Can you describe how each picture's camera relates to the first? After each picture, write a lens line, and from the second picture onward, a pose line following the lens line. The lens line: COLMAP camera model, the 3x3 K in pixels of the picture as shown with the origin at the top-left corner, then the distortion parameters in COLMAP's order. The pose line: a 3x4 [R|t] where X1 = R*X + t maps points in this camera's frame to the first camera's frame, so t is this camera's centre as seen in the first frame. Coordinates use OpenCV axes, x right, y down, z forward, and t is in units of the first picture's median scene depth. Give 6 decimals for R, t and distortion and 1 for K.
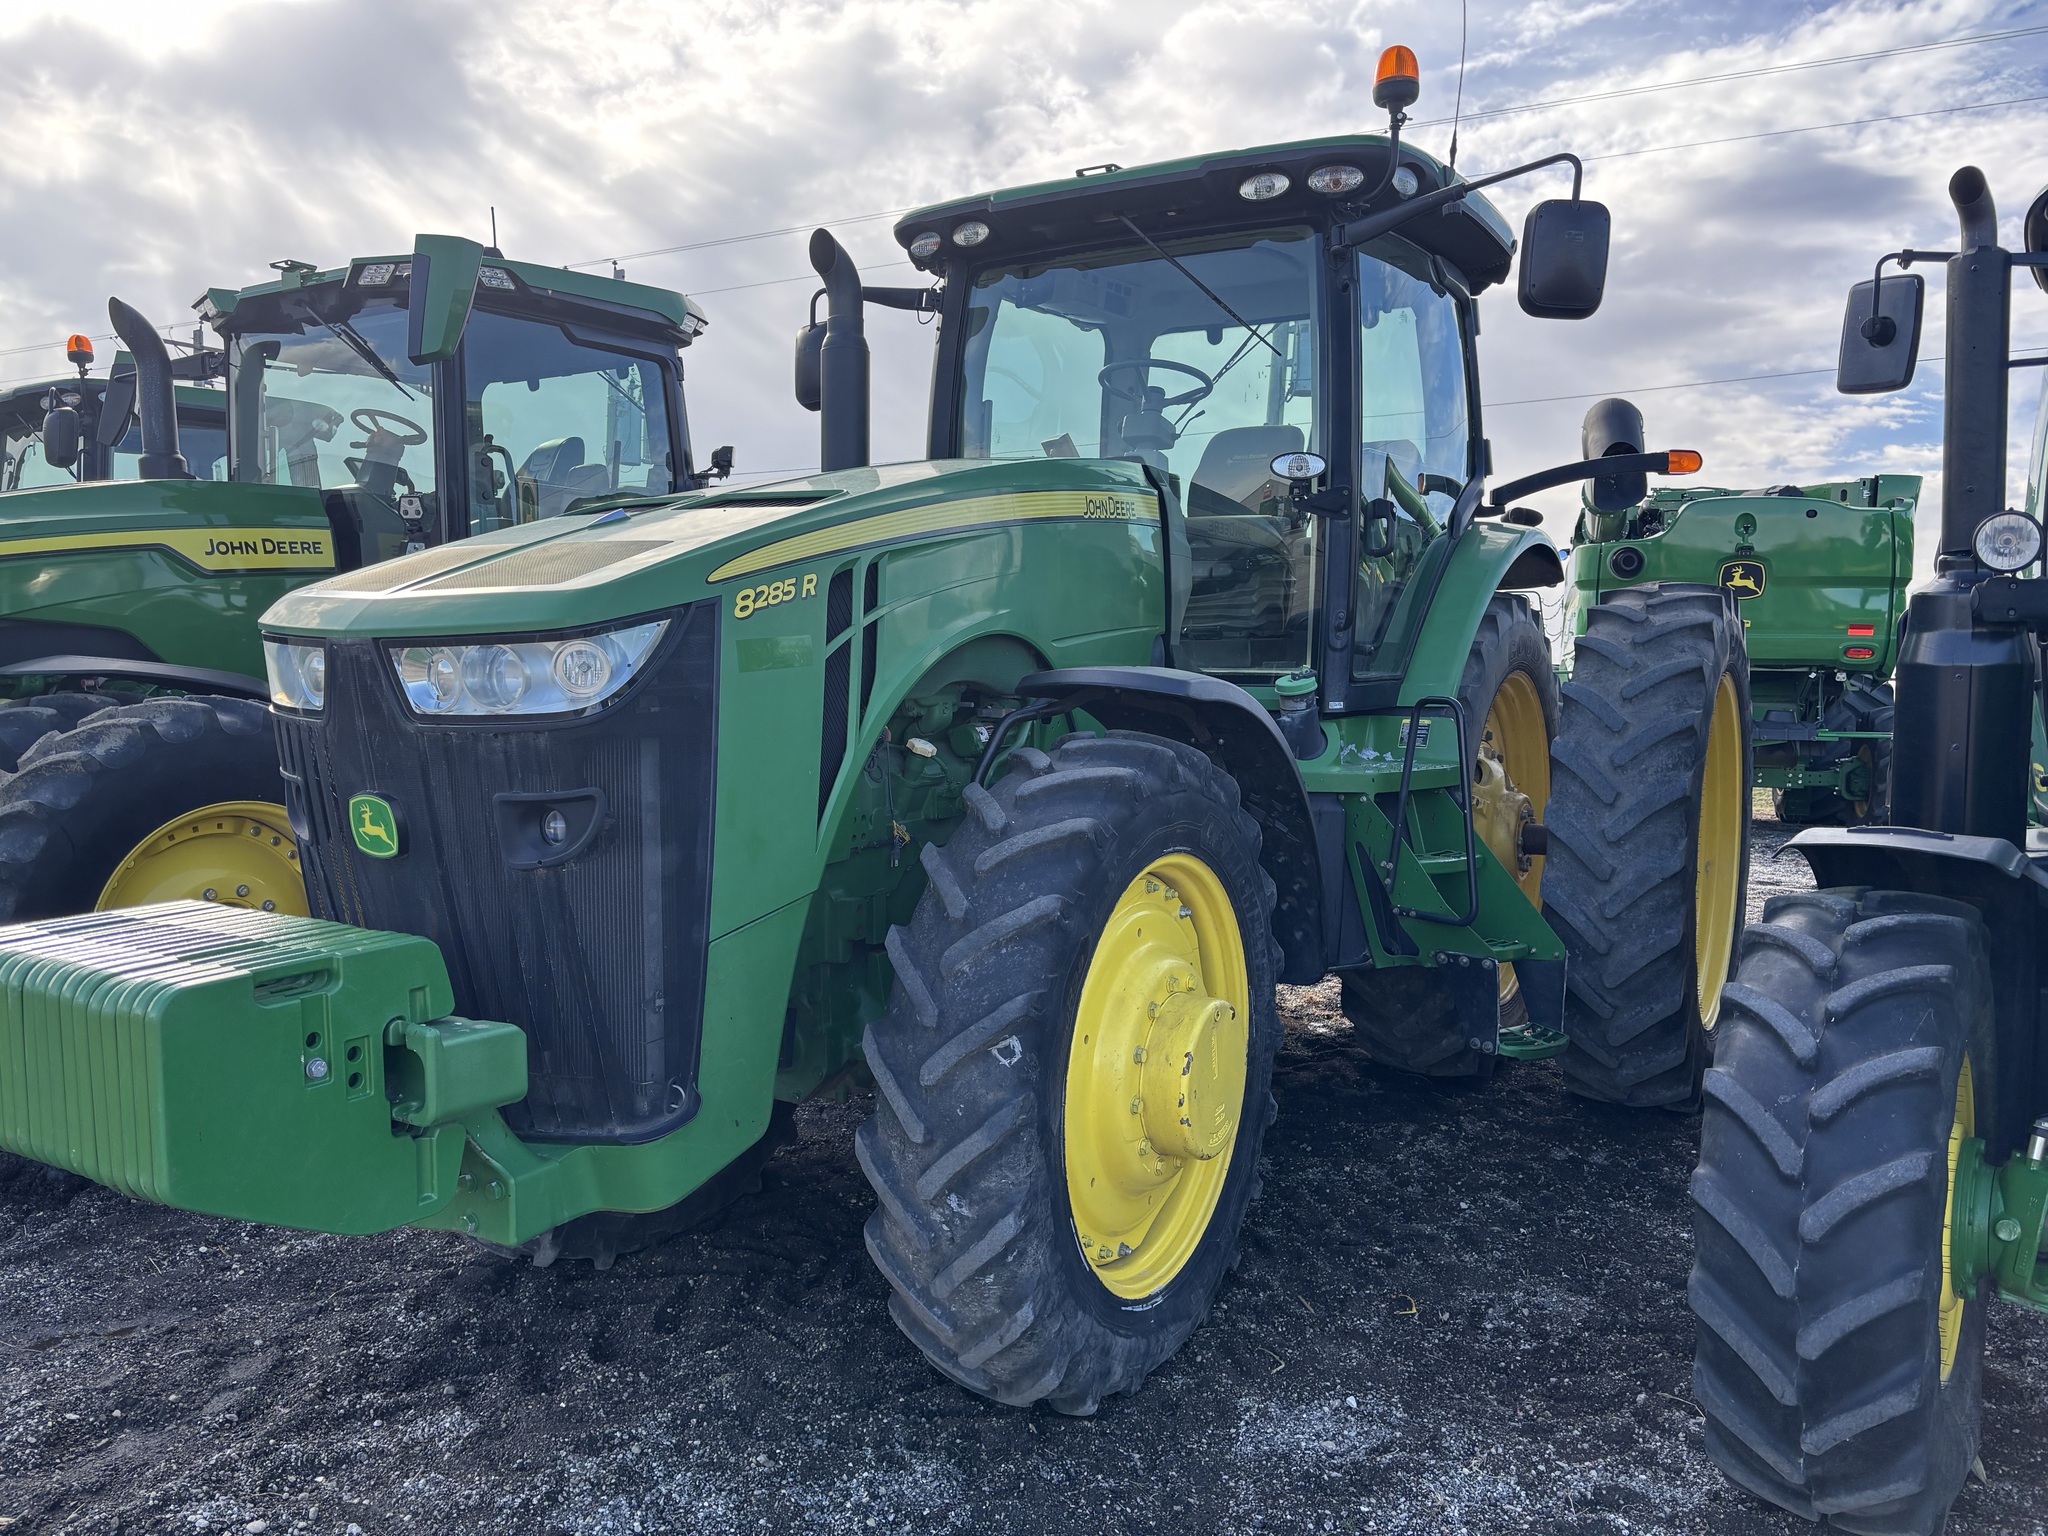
lens RADIAL K [[1609.6, 0, 1017.5], [0, 1609.6, 767.4], [0, 0, 1]] dist [0.018203, 0.000919]
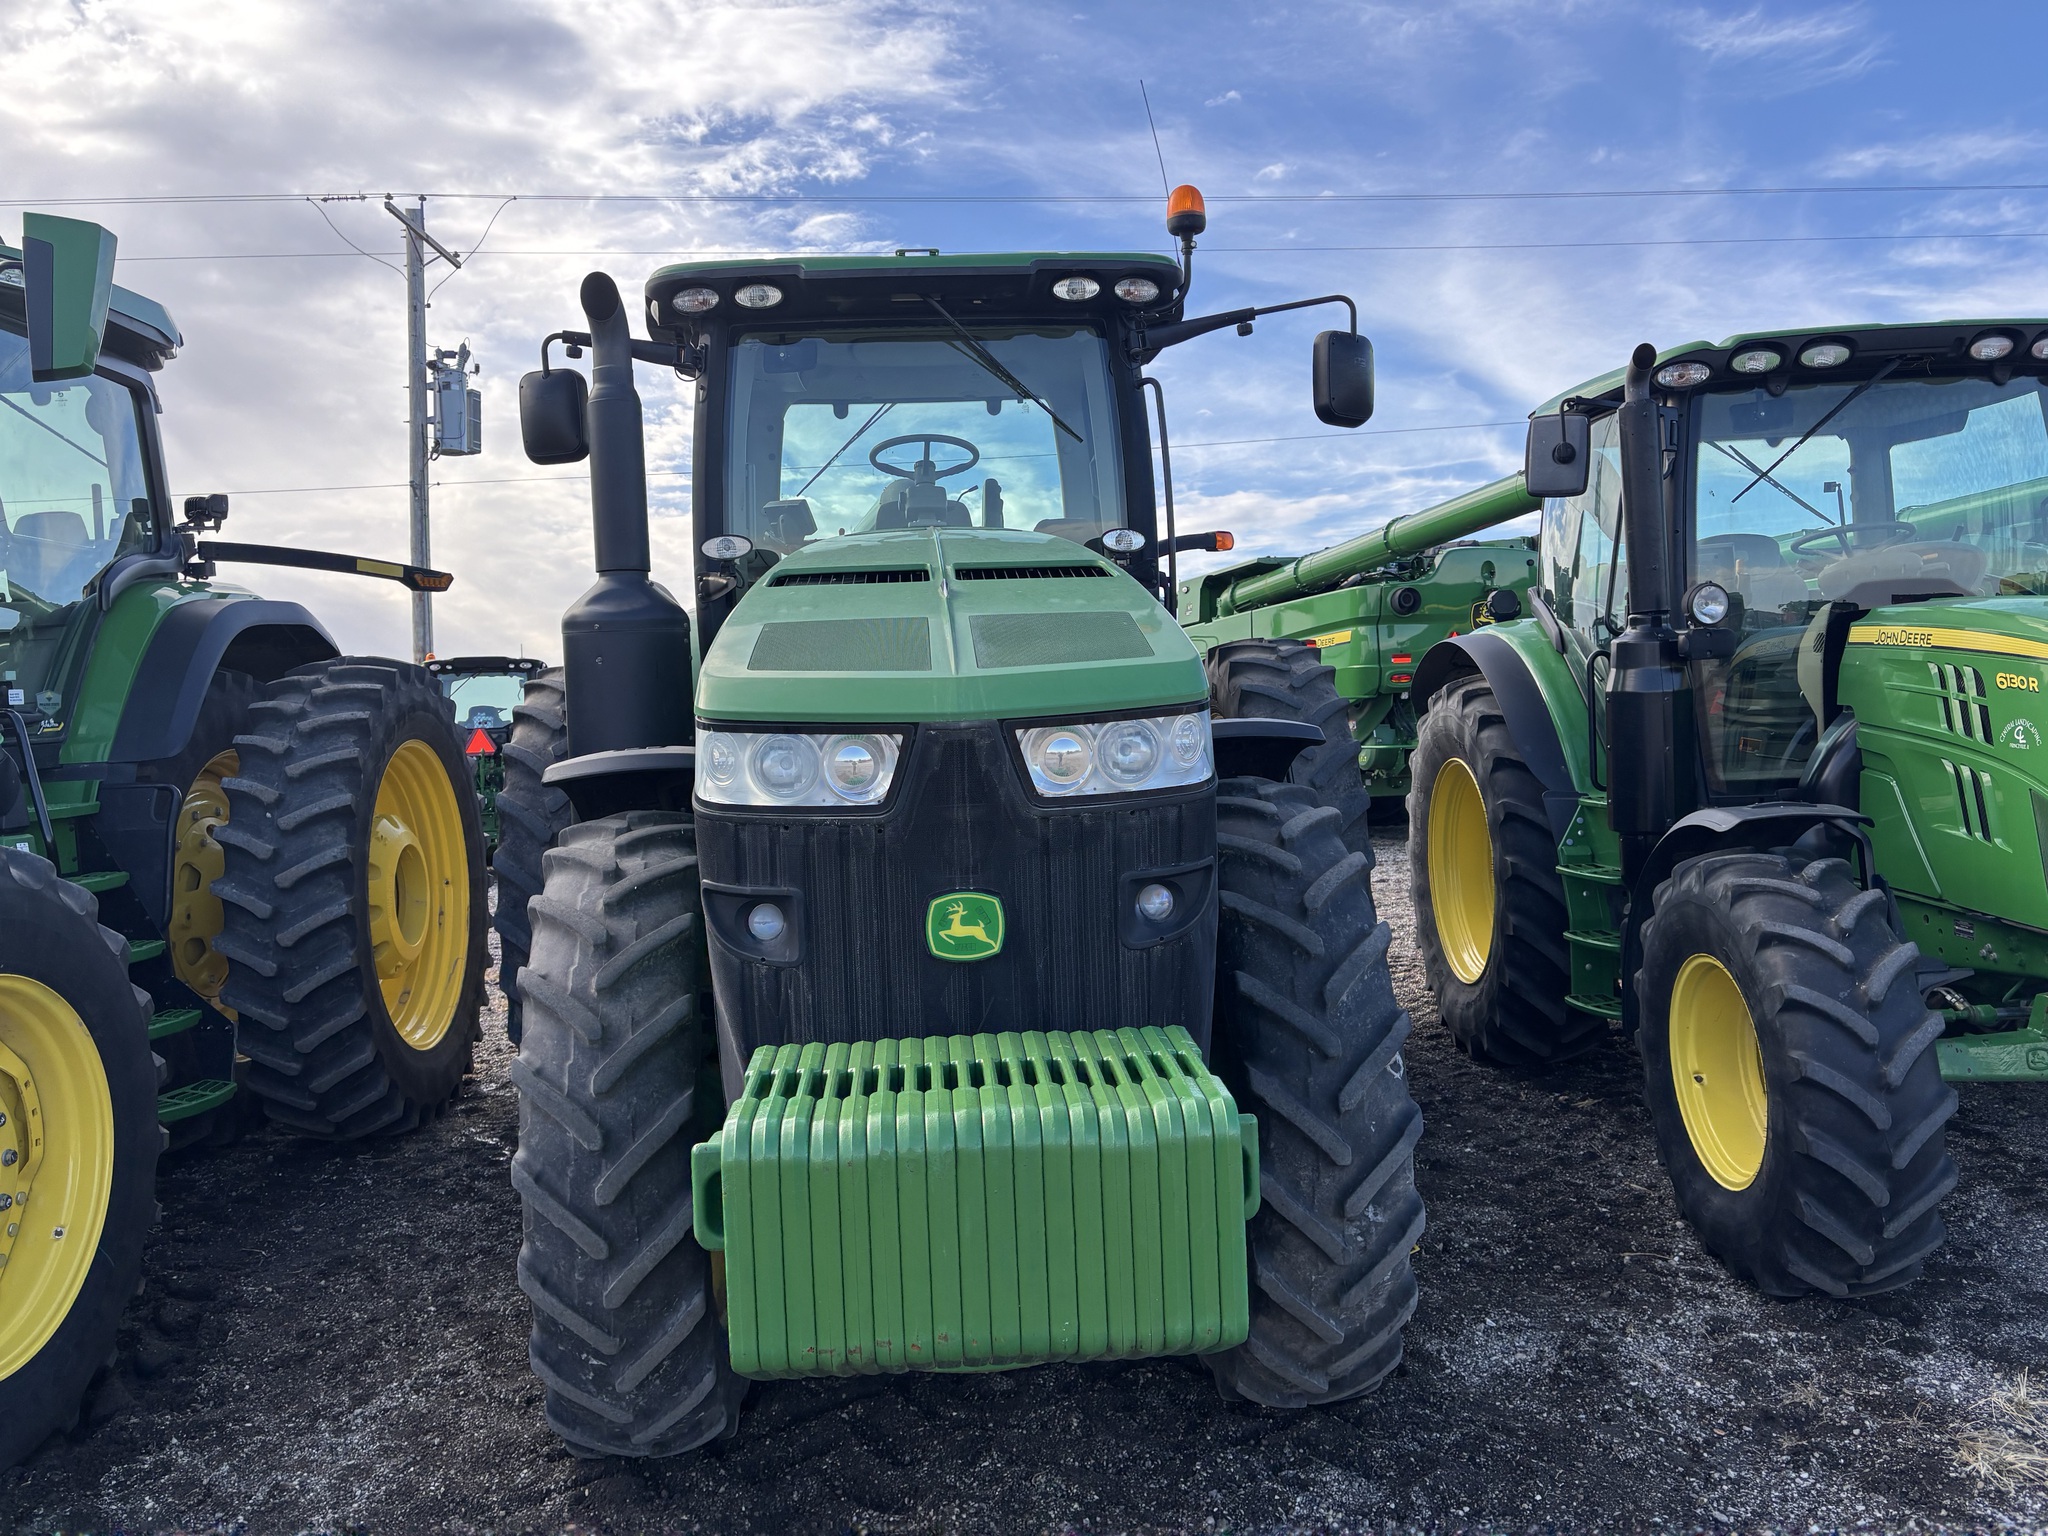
lens RADIAL K [[1565.4, 0, 1005.7], [0, 1565.4, 765.3], [0, 0, 1]] dist [0.029386, -0.034428]
pose [[0.819431, -0.059191, 0.570113, -0.510536], [0.078921, 0.996831, -0.009941, -0.025256], [-0.567718, 0.053140, 0.821506, 0.153580]]
